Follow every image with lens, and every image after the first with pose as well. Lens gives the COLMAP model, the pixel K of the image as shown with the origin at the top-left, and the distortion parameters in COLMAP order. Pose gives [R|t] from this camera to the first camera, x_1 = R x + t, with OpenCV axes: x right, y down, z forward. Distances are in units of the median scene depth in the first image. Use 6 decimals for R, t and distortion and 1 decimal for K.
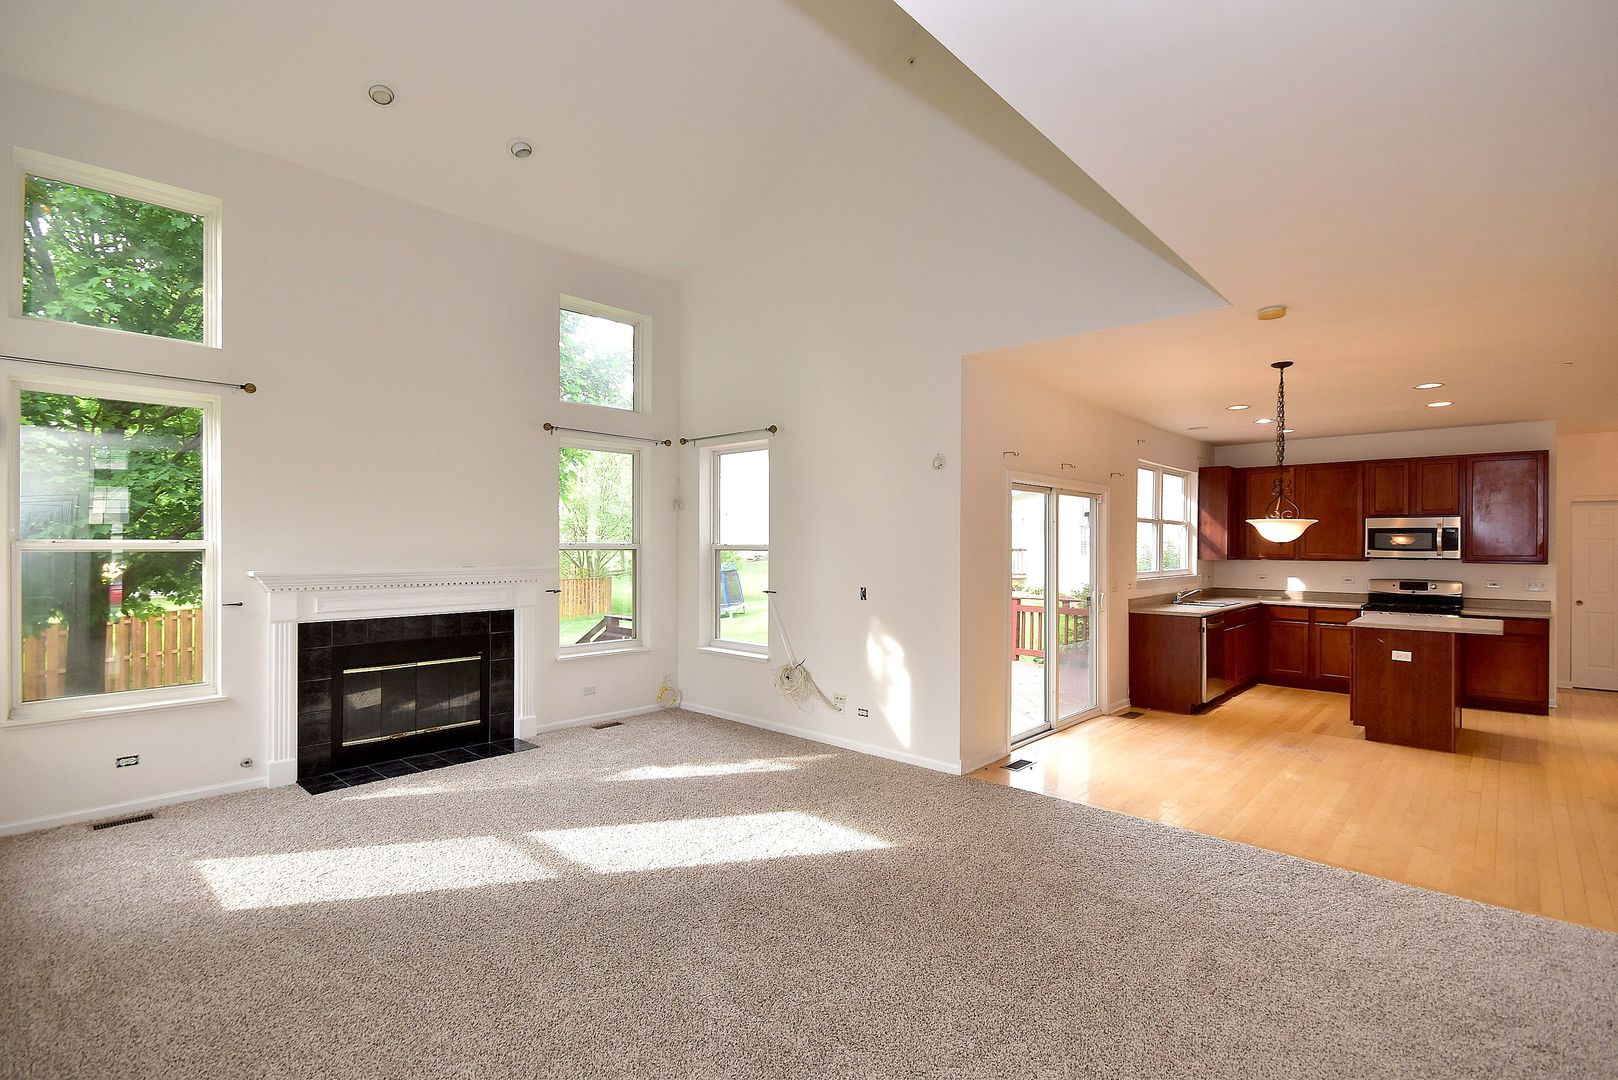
lens RADIAL K [[750.2, 0, 823.9], [0, 750.2, 565.8], [0, 0, 1]] dist [0.001304, -0.001688]
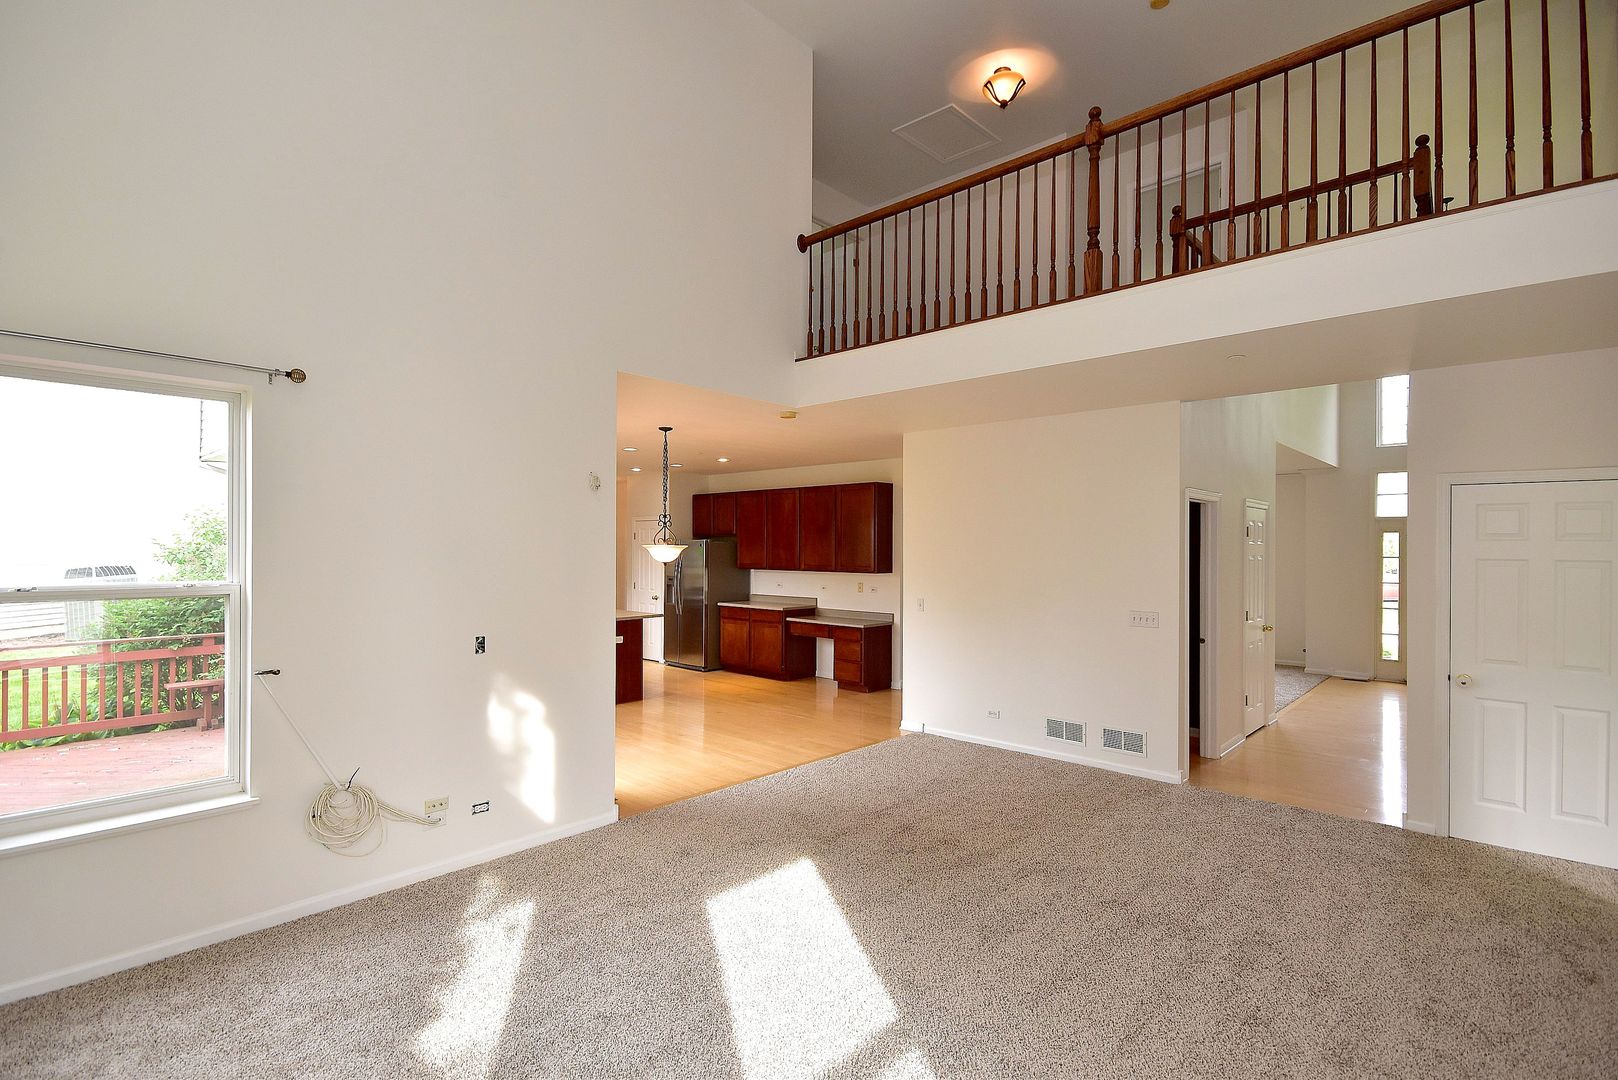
lens RADIAL K [[772.0, 0, 805.4], [0, 772.0, 537.9], [0, 0, 1]] dist [-0.000481, -0.001461]
pose [[0.011294, 0.006407, 0.999916, -0.519025], [0.024274, 0.999683, -0.006680, -0.039572], [-0.999642, 0.024348, 0.011135, 0.503142]]
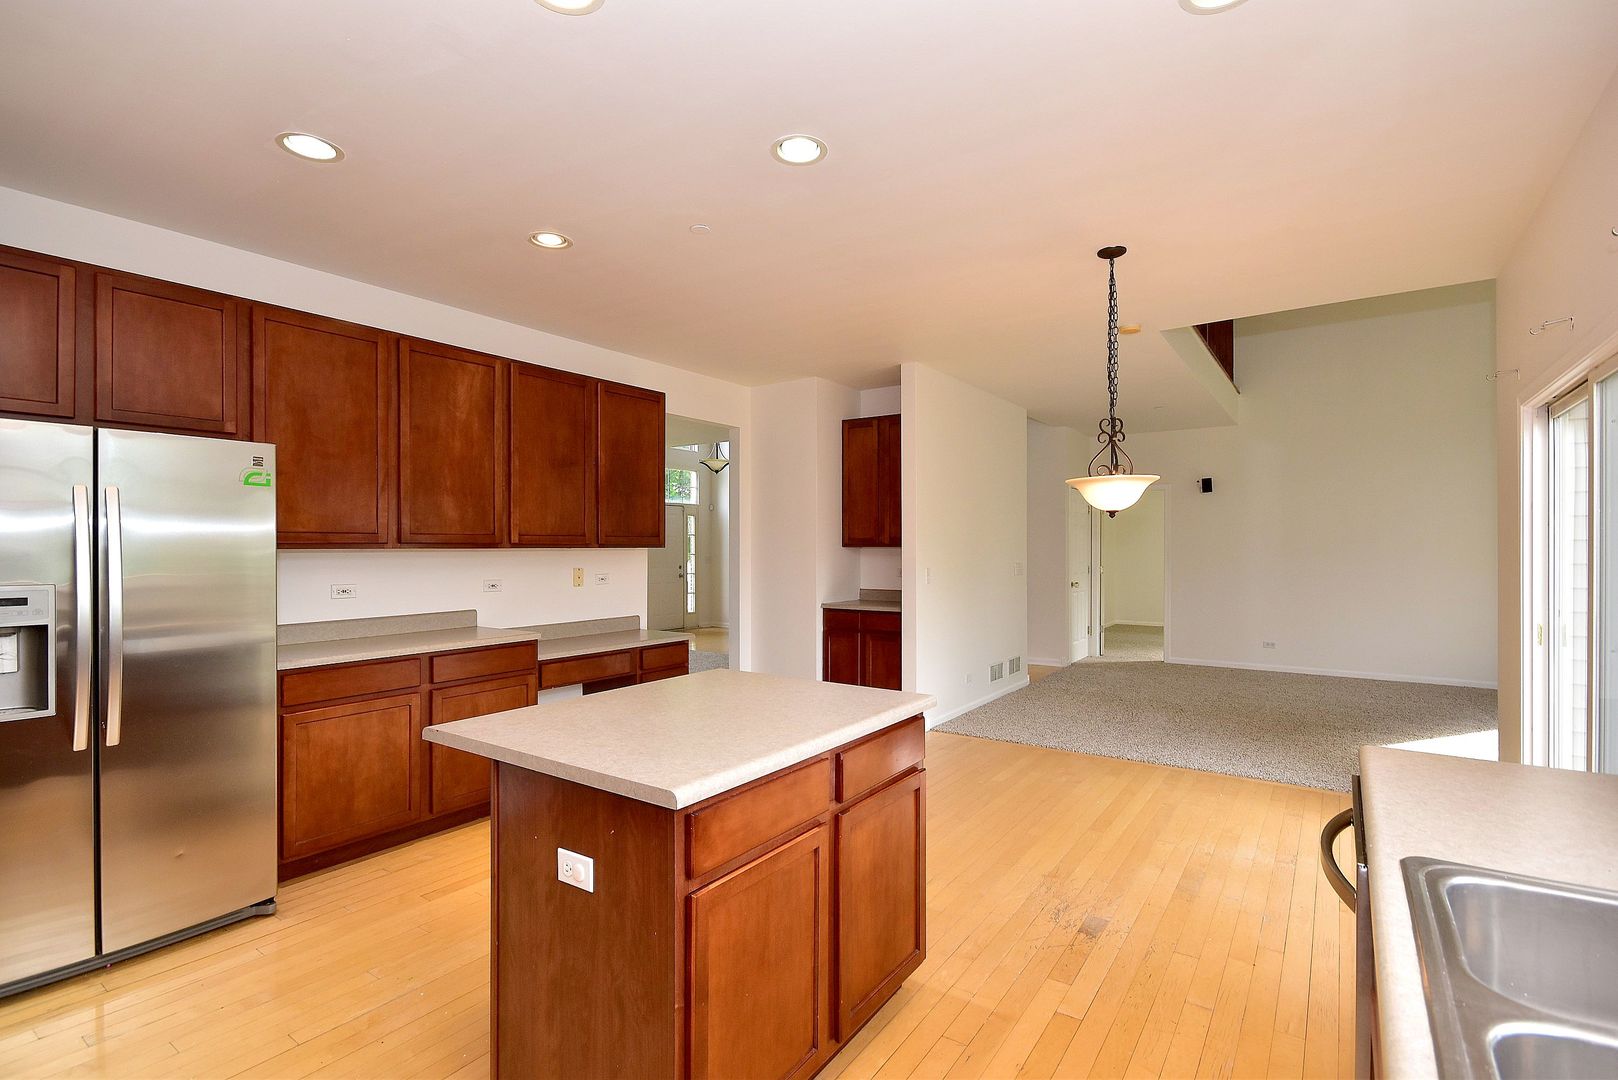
lens RADIAL K [[750.2, 0, 817.2], [0, 750.2, 541.3], [0, 0, 1]] dist [0.001304, -0.001688]
pose [[-0.991865, -0.003482, -0.127245, 0.663195], [-0.006318, 0.999740, 0.021895, -0.010467], [0.127135, 0.022521, -0.991630, 1.126259]]
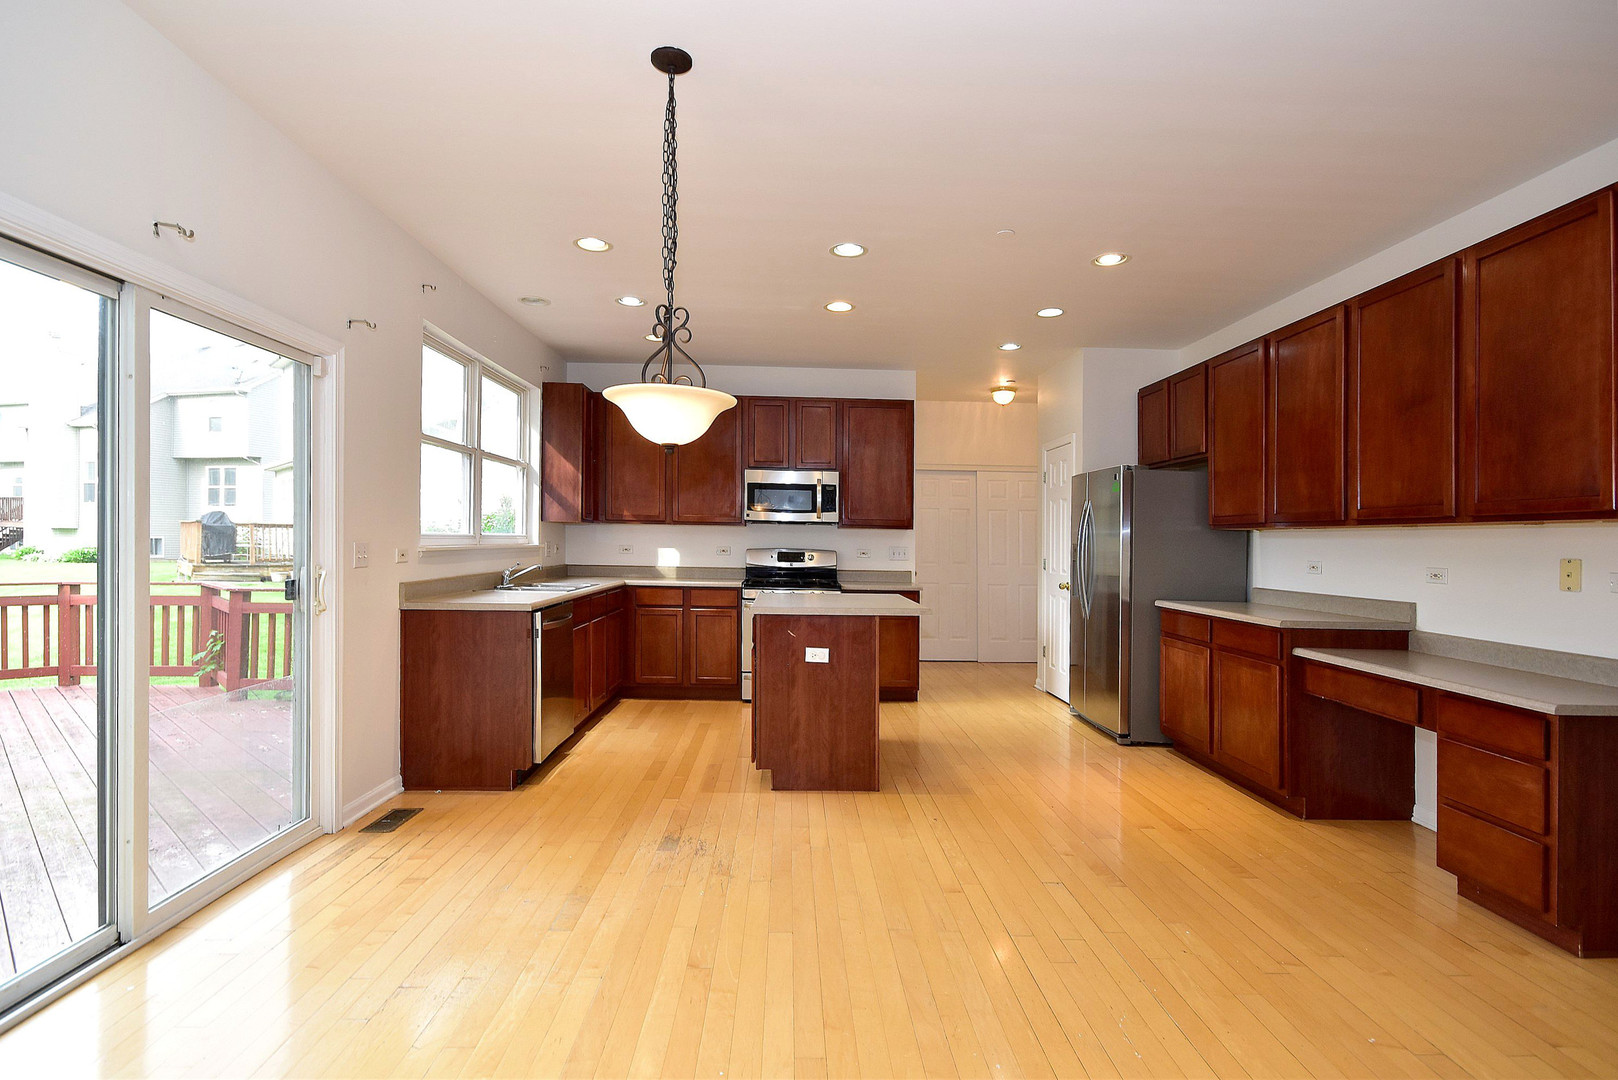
lens RADIAL K [[772.0, 0, 806.1], [0, 772.0, 532.8], [0, 0, 1]] dist [-0.000481, -0.001461]
pose [[0.723573, 0.013706, 0.690112, 0.234790], [0.005355, 0.999661, -0.025469, 0.024172], [-0.690227, 0.022124, 0.723254, 0.410777]]
